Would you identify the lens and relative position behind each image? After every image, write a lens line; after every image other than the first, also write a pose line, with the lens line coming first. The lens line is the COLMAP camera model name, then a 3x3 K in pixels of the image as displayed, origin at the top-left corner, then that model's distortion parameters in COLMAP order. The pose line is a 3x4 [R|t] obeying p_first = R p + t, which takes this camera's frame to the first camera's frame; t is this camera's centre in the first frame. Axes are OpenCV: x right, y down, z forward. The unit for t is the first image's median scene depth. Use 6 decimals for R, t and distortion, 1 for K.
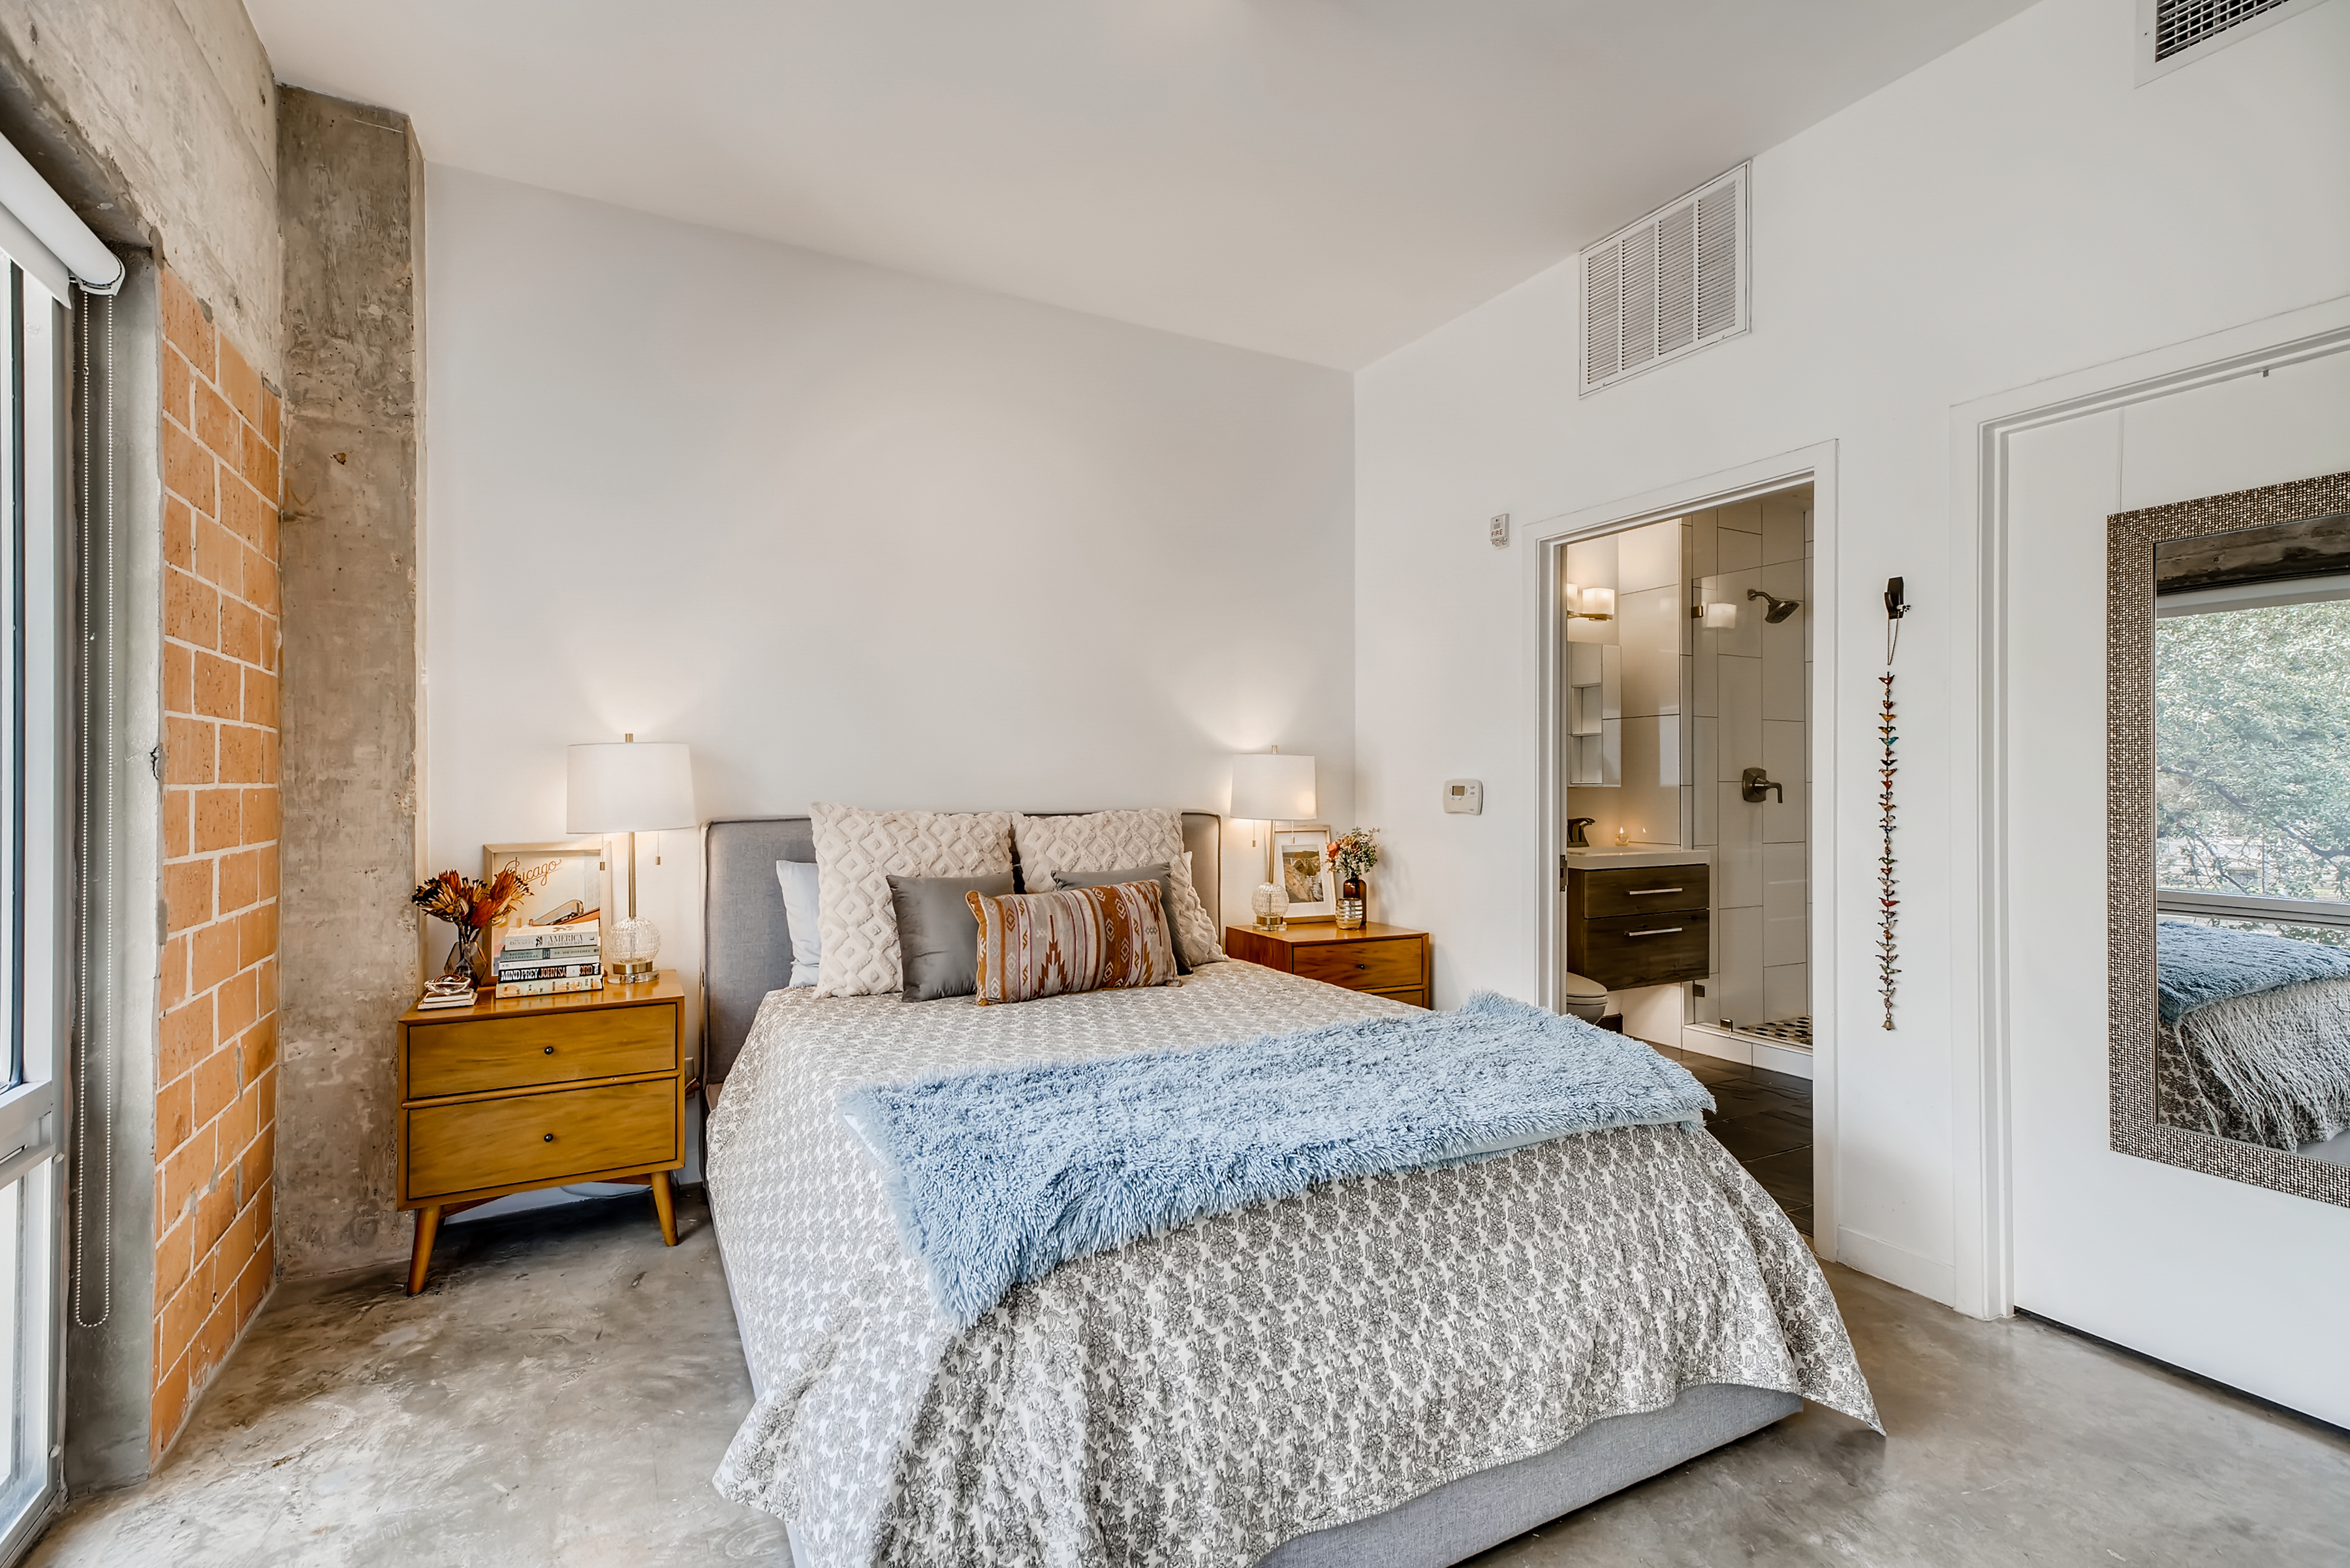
lens RADIAL K [[1076.0, 0, 1178.9], [0, 1076.0, 775.6], [0, 0, 1]] dist [0.011402, -0.000105]
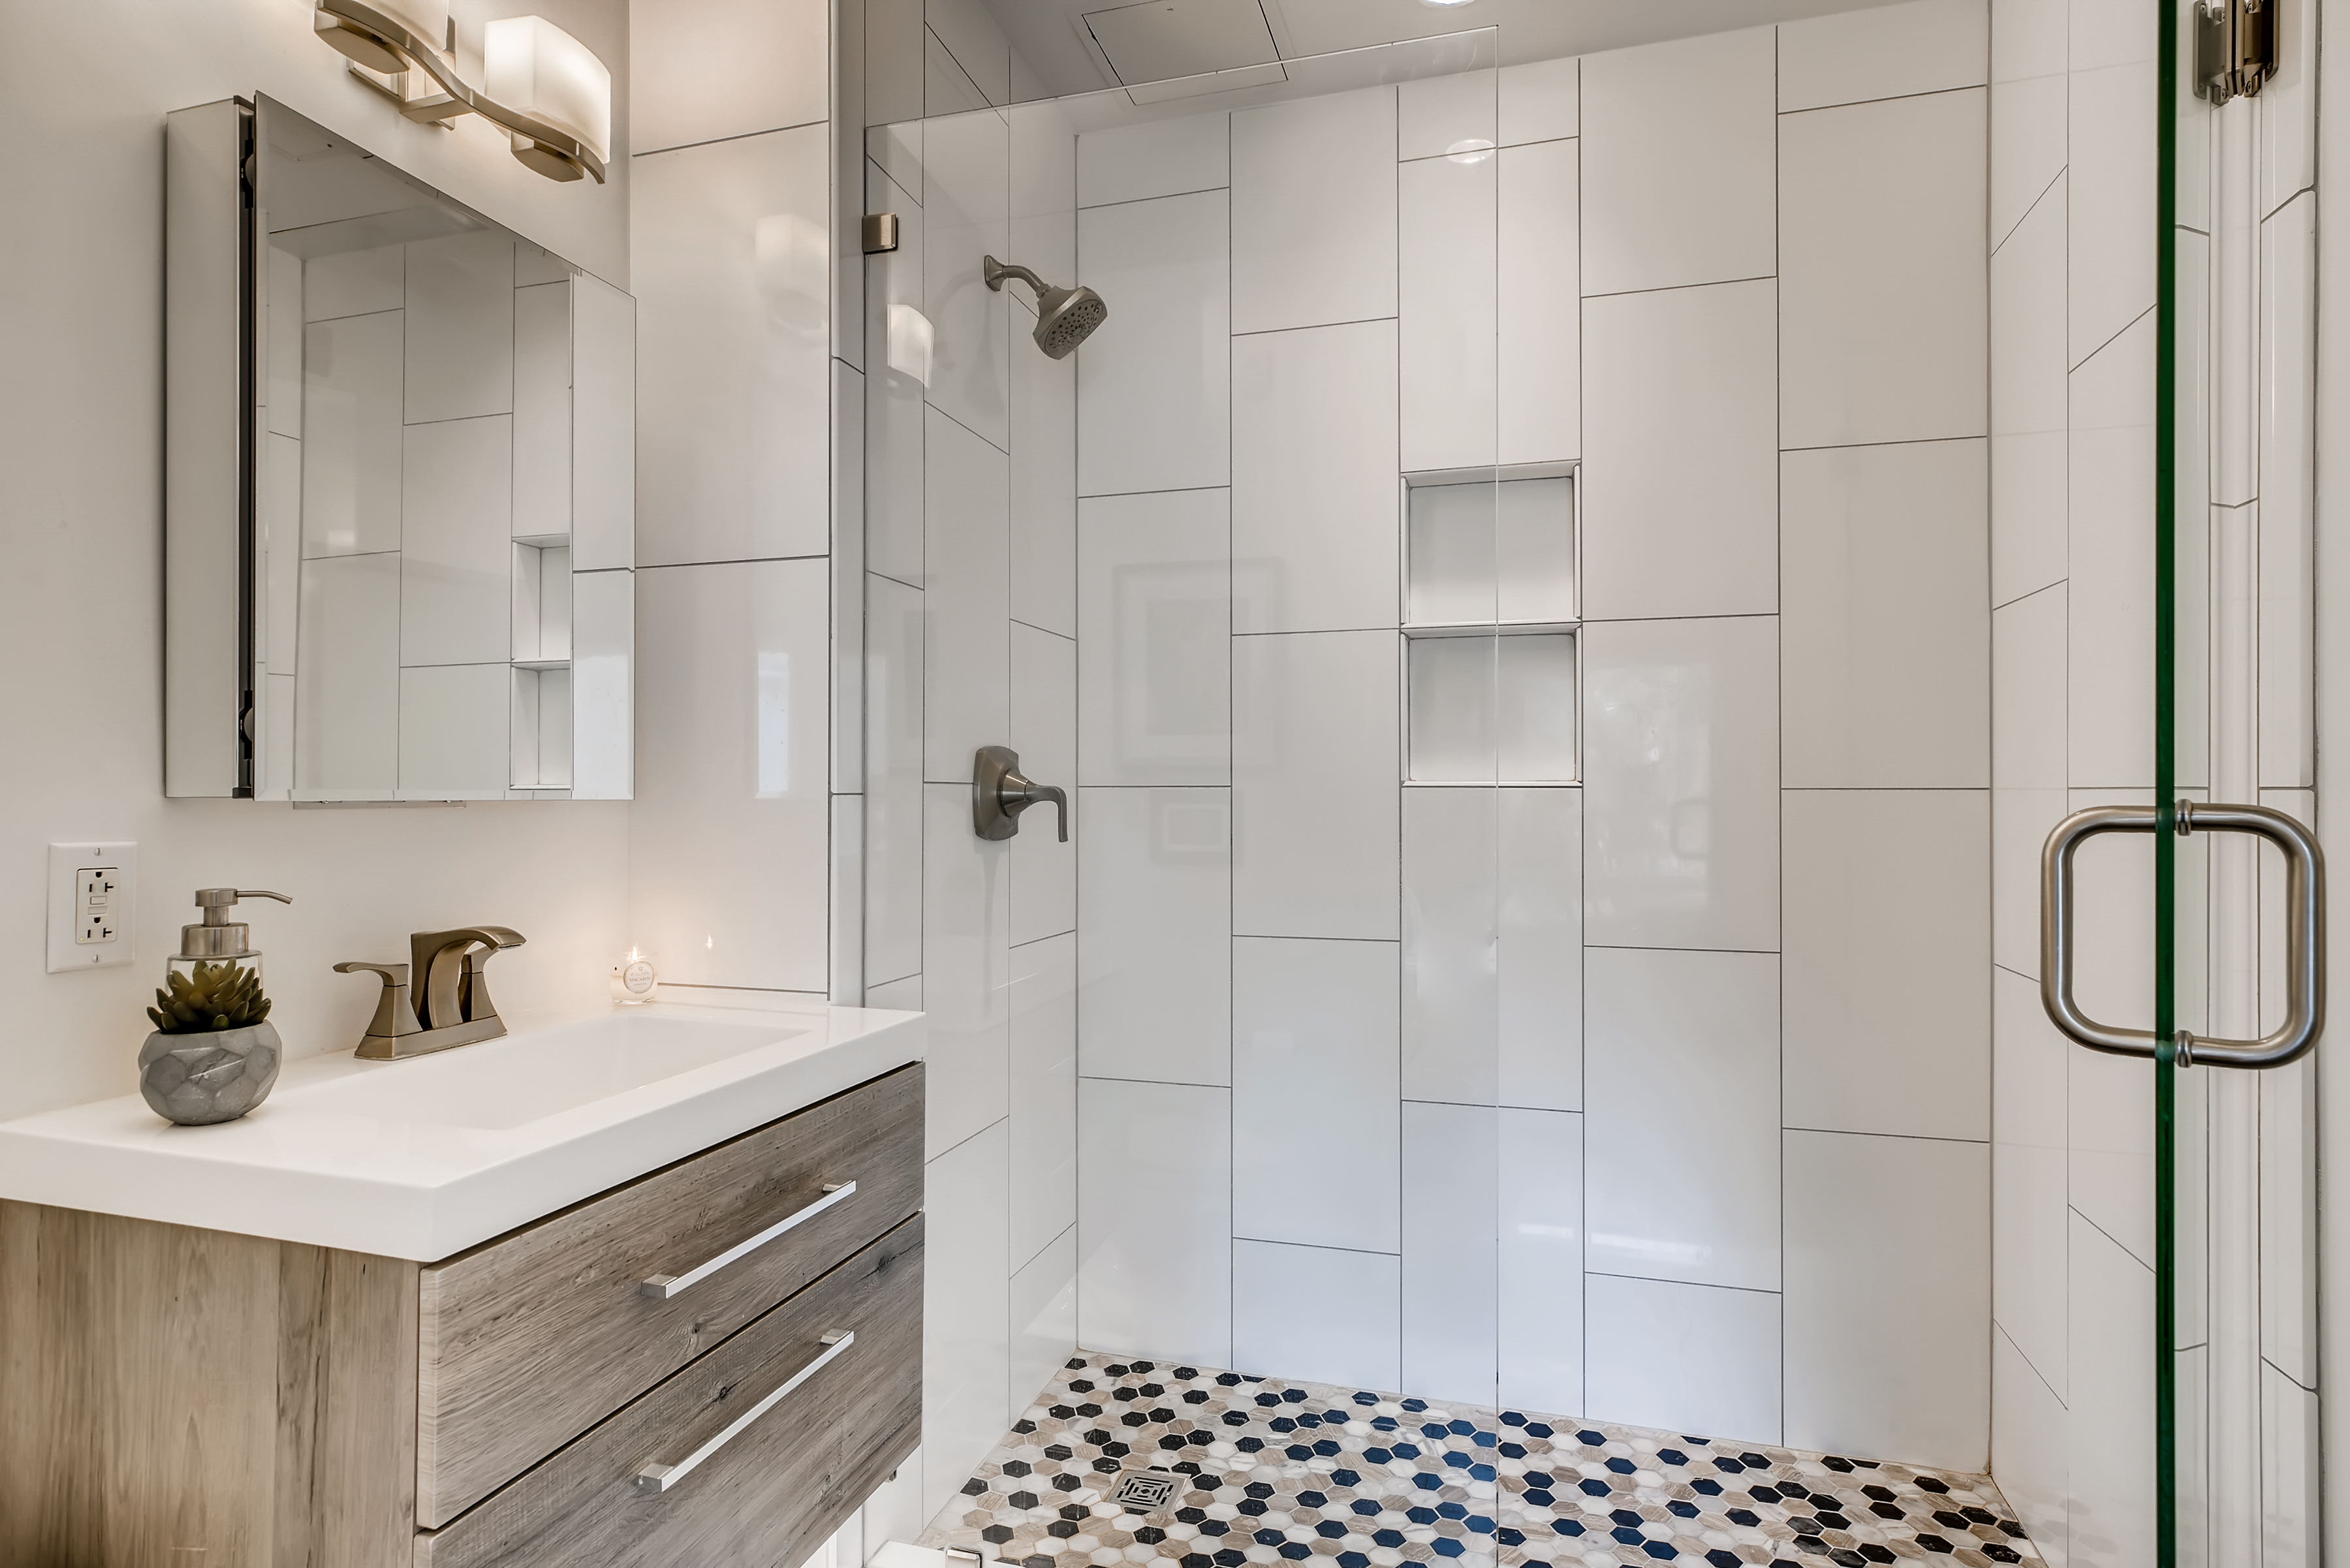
lens RADIAL K [[1255.8, 0, 1175.0], [0, 1255.8, 784.0], [0, 0, 1]] dist [-0.000179, 0.000161]
pose [[0.700124, 0.007194, 0.713985, 0.511599], [-0.006340, 0.999972, -0.003859, 0.013152], [-0.713993, -0.001825, 0.700150, 1.241914]]
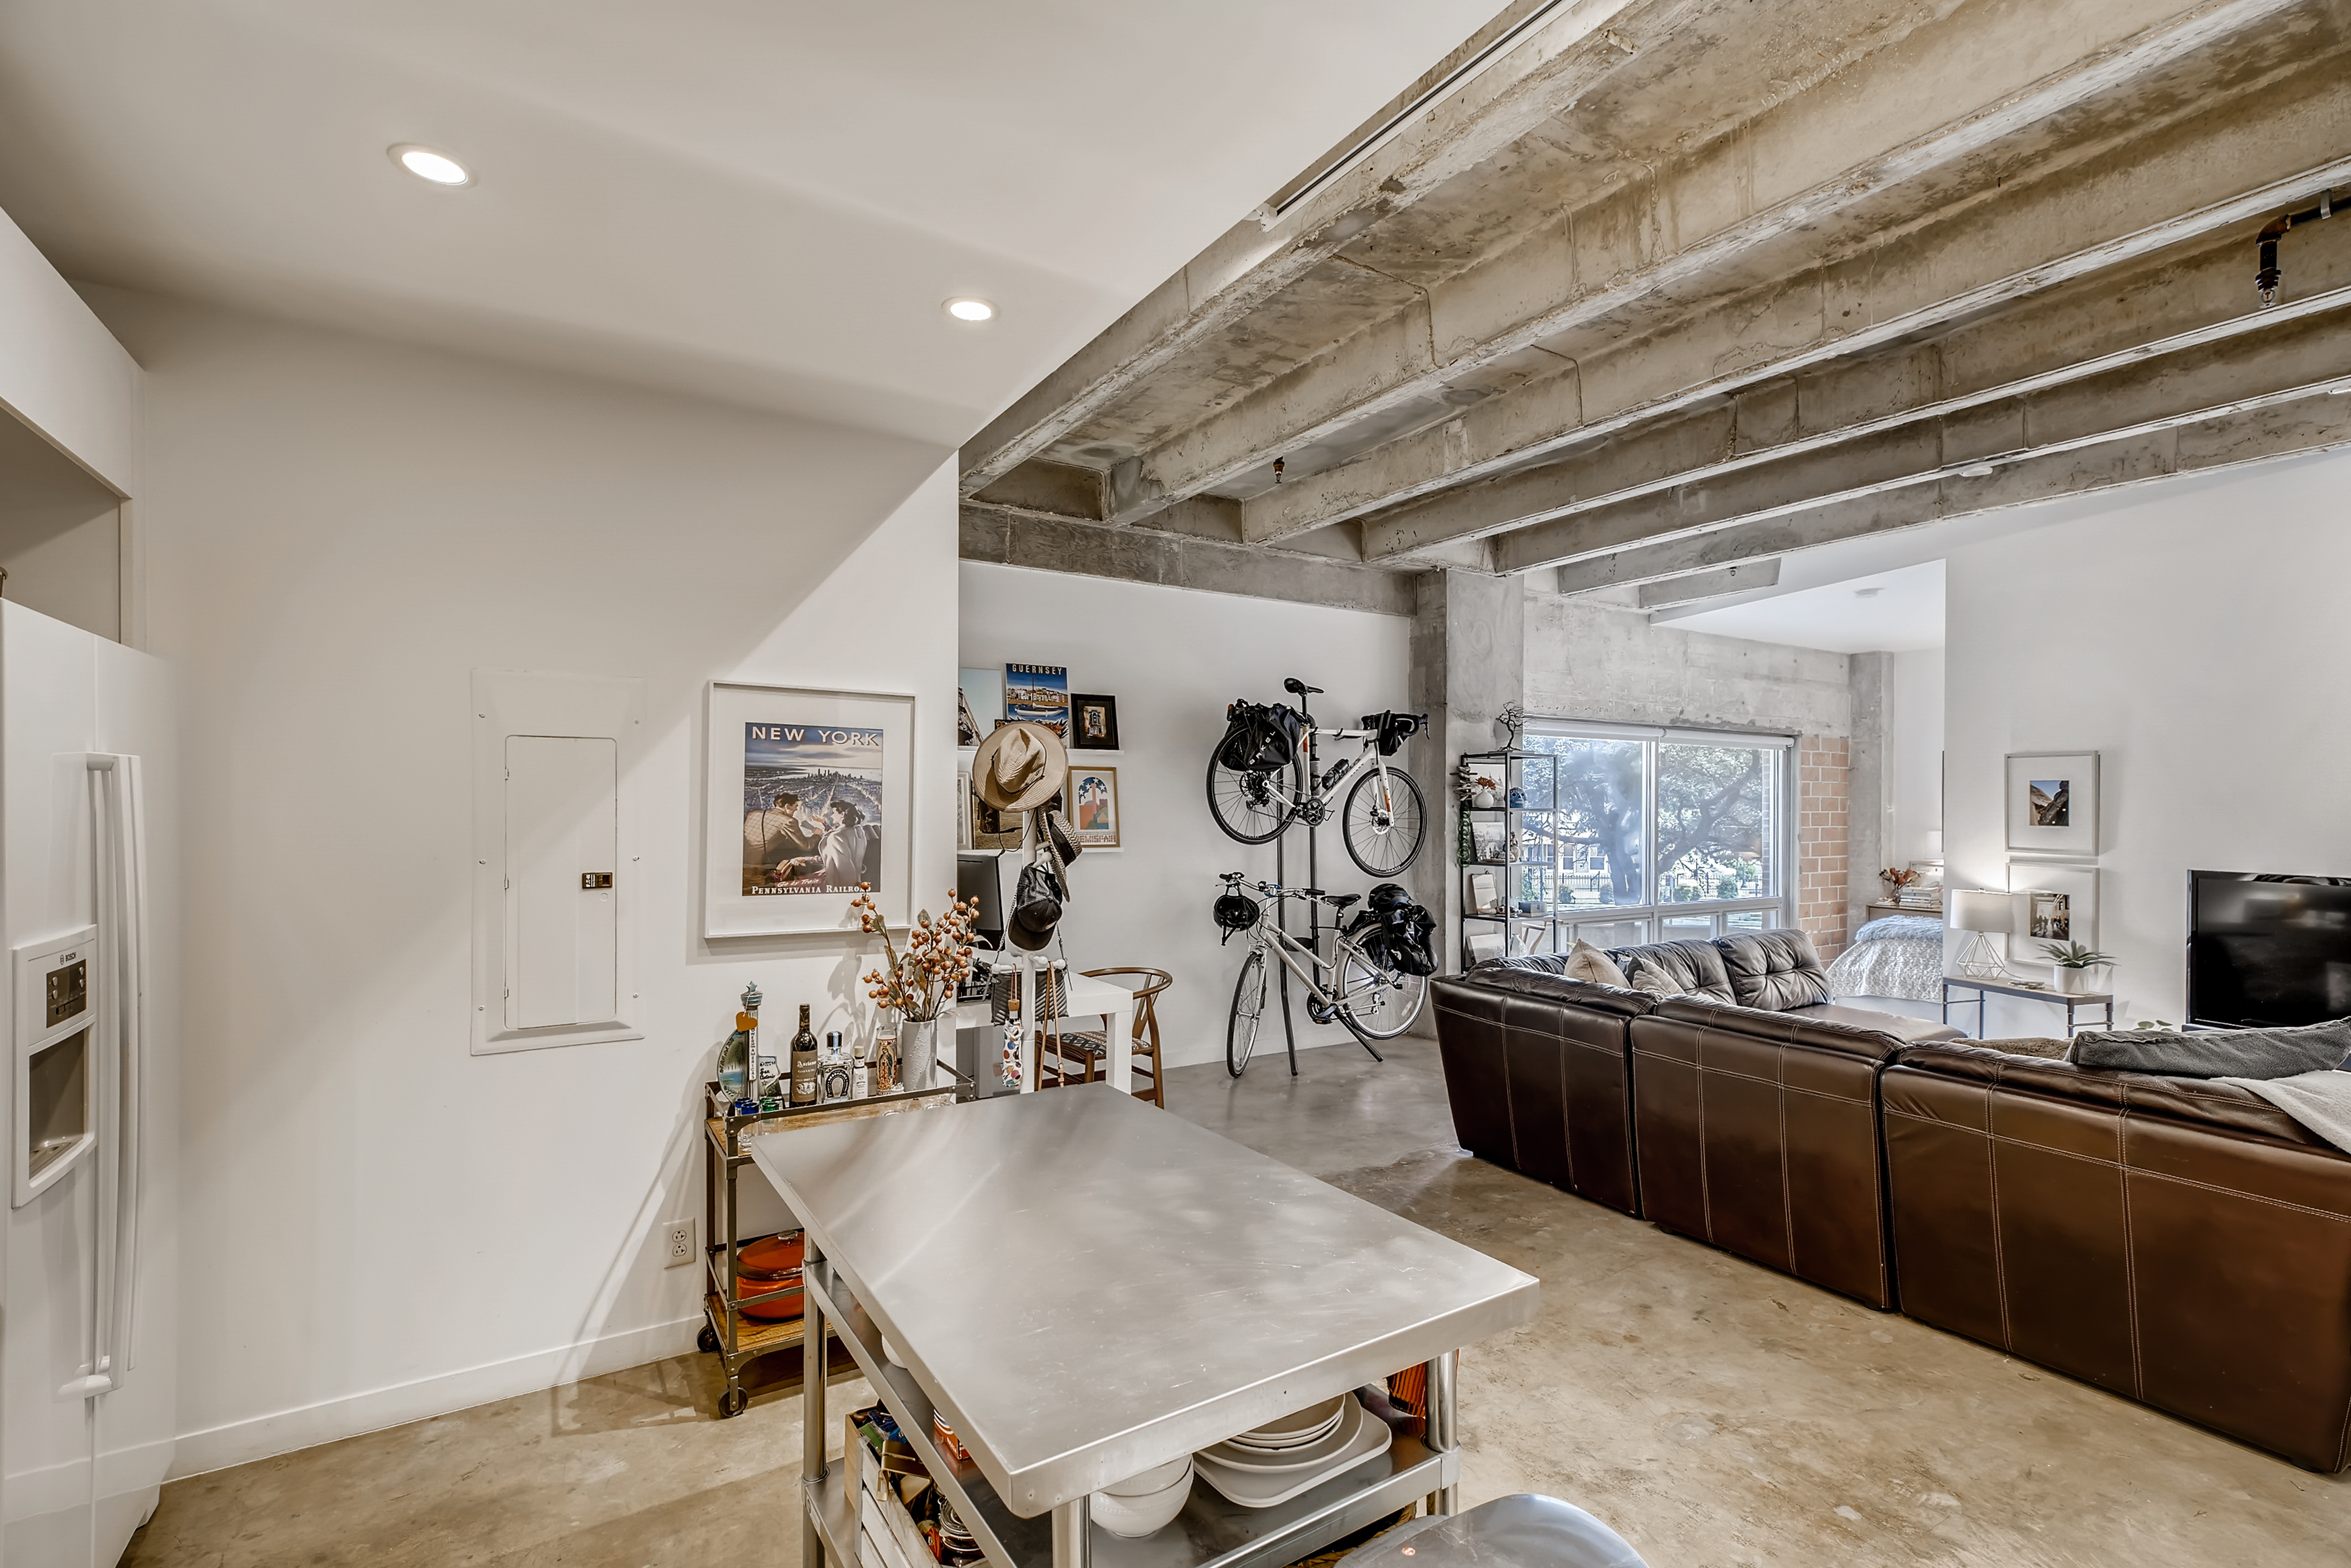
lens RADIAL K [[1065.5, 0, 1171.2], [0, 1065.5, 805.5], [0, 0, 1]] dist [0.011338, 0.000157]
pose [[0.056789, 0.001640, -0.998385, 2.703213], [0.000011, 0.999999, 0.001643, -0.119008], [0.998386, -0.000104, 0.056789, -1.533881]]
